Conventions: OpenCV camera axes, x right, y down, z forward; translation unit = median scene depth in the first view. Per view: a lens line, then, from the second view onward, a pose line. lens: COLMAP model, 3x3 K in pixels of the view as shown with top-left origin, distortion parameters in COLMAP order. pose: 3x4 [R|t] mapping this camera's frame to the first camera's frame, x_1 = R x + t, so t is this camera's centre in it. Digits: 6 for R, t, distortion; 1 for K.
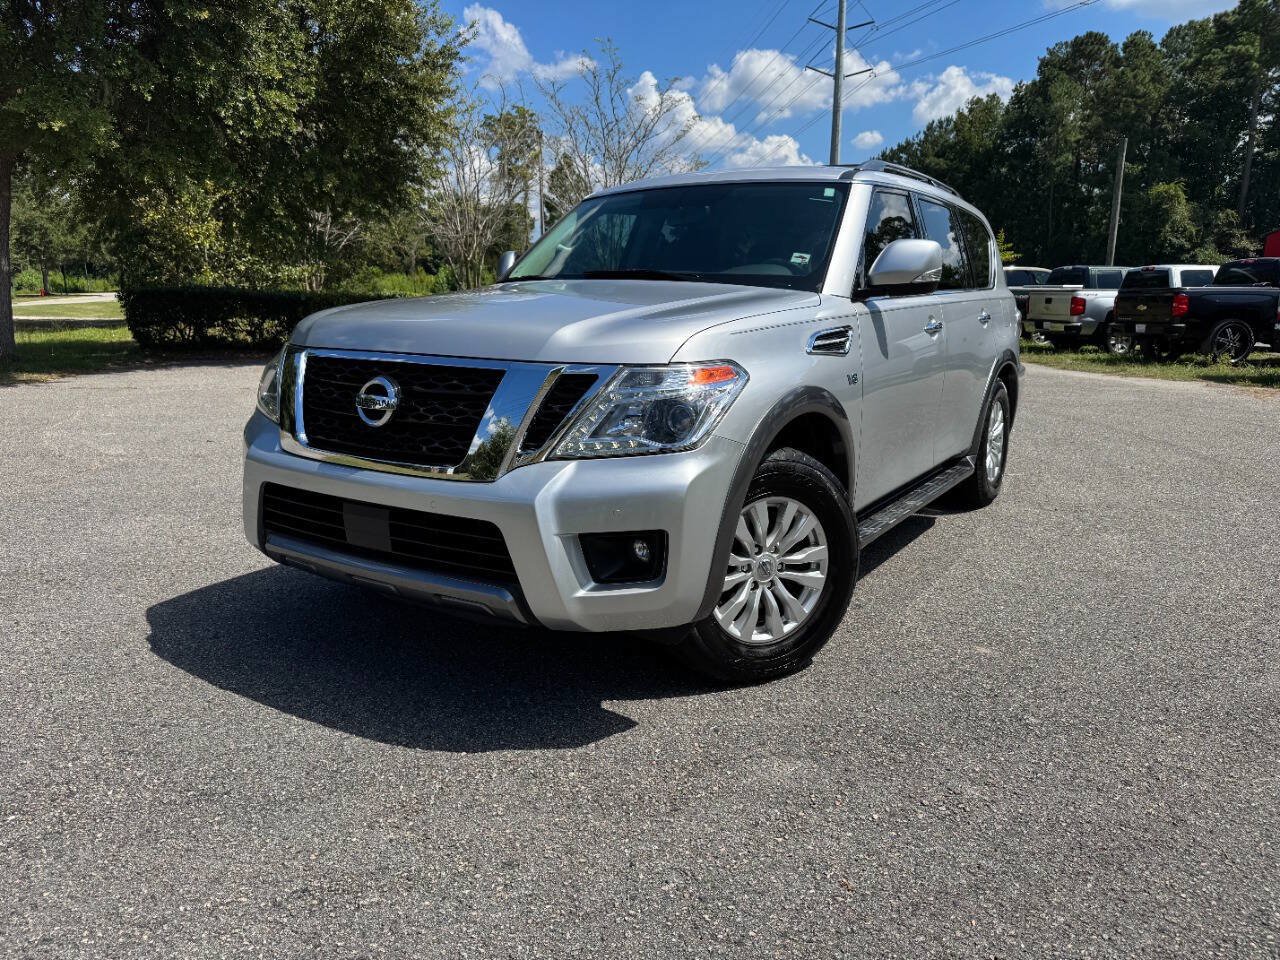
lens RADIAL K [[911.4, 0, 643.7], [0, 911.4, 483.0], [0, 0, 1]] dist [0.000477, -0.001489]
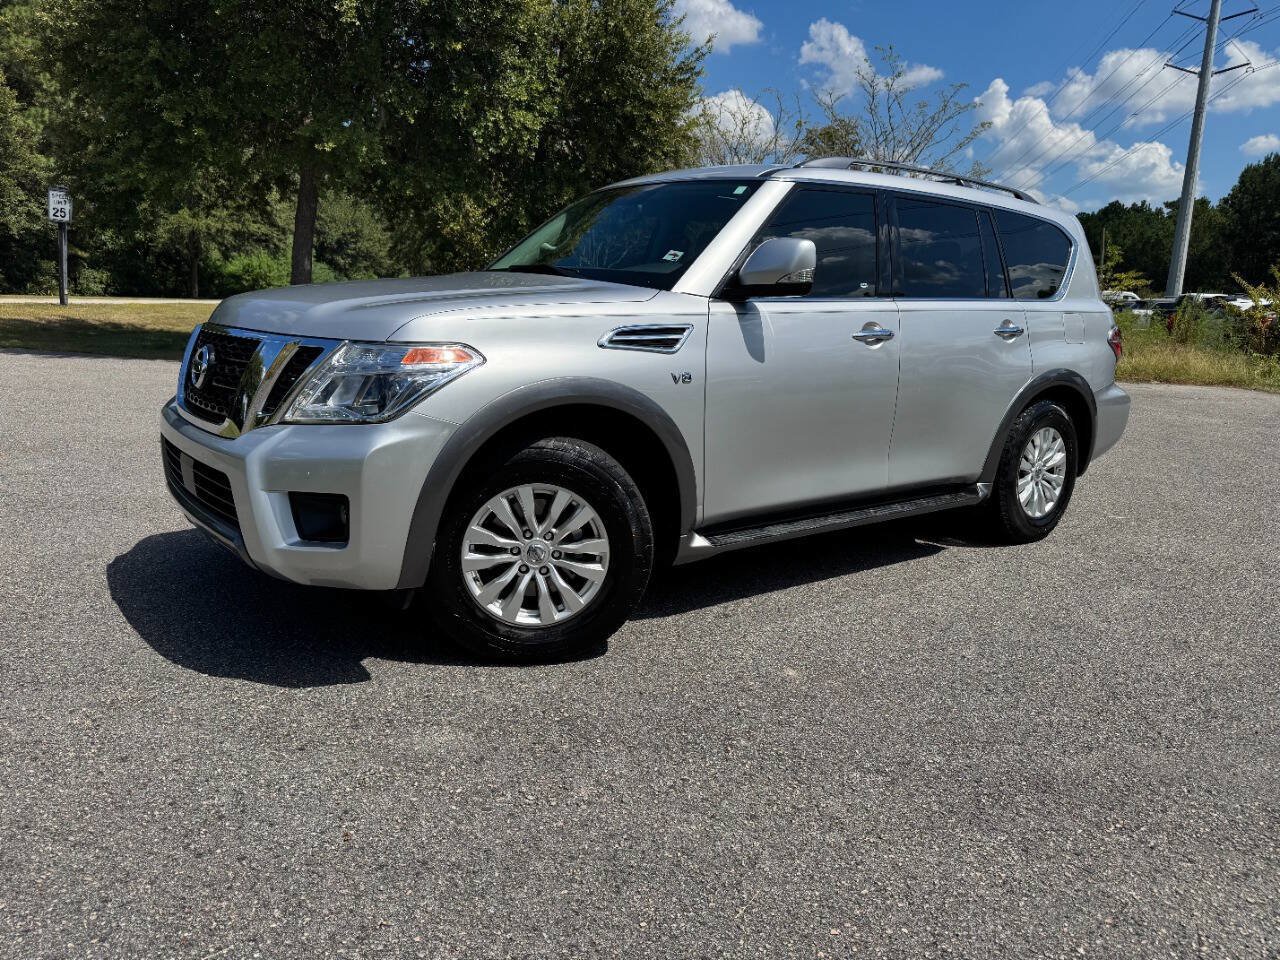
lens RADIAL K [[918.4, 0, 665.8], [0, 918.4, 481.0], [0, 0, 1]] dist [0.002765, -0.005184]
pose [[0.948726, 0.086724, -0.303970, 0.135949], [-0.092201, 0.995734, -0.003683, 0.000626], [0.302354, 0.031520, 0.952674, 0.014365]]
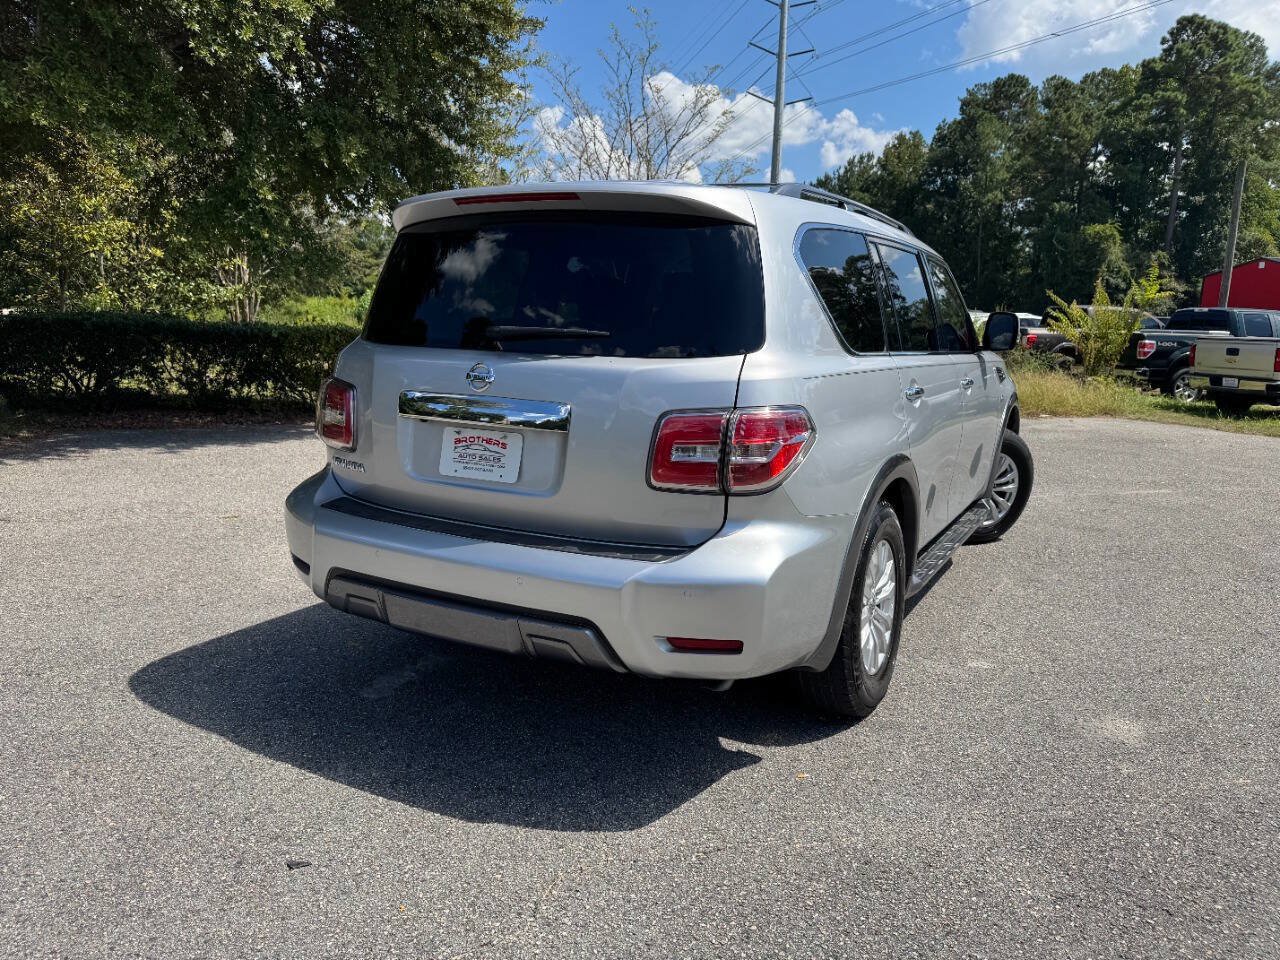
lens RADIAL K [[906.7, 0, 636.8], [0, 906.7, 478.9], [0, 0, 1]] dist [0.002792, -0.006967]
pose [[0.993688, -0.000174, 0.112179, -0.245656], [0.003879, 0.999454, -0.032815, -0.099264], [-0.112112, 0.033043, 0.993146, 0.424452]]
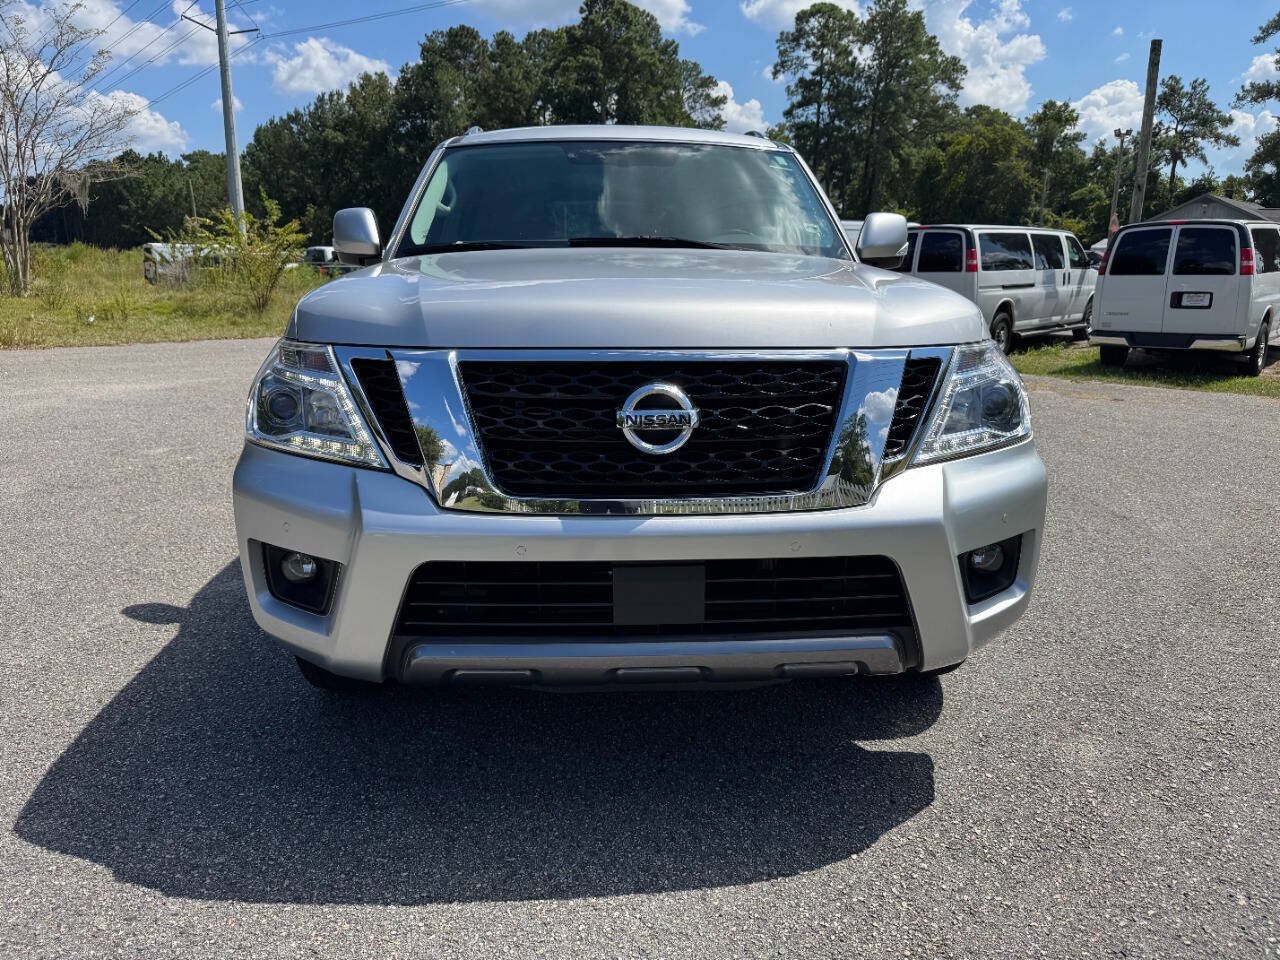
lens RADIAL K [[903.9, 0, 640.6], [0, 903.9, 480.9], [0, 0, 1]] dist [0.022298, -0.027216]
pose [[0.809941, -0.131818, 0.571507, -0.151545], [0.118286, 0.991106, 0.060964, -0.018166], [-0.574460, 0.018224, 0.818329, 0.093906]]
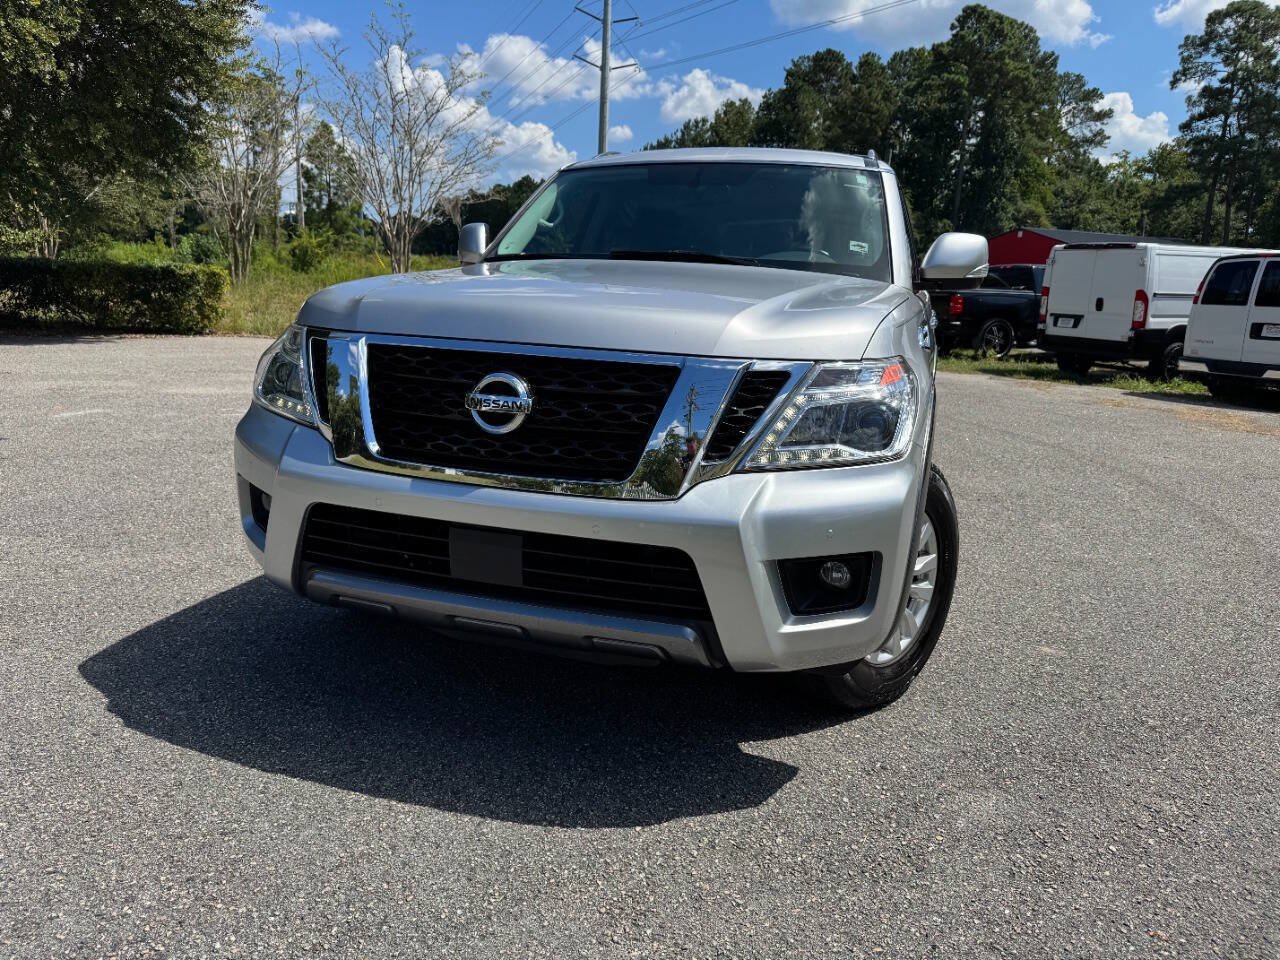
lens RADIAL K [[909.8, 0, 640.4], [0, 909.8, 477.5], [0, 0, 1]] dist [0.002789, -0.004293]
pose [[0.966956, -0.019504, 0.254198, -0.080758], [0.017210, 0.999789, 0.011244, -0.006339], [-0.254364, -0.006498, 0.967087, 0.040250]]
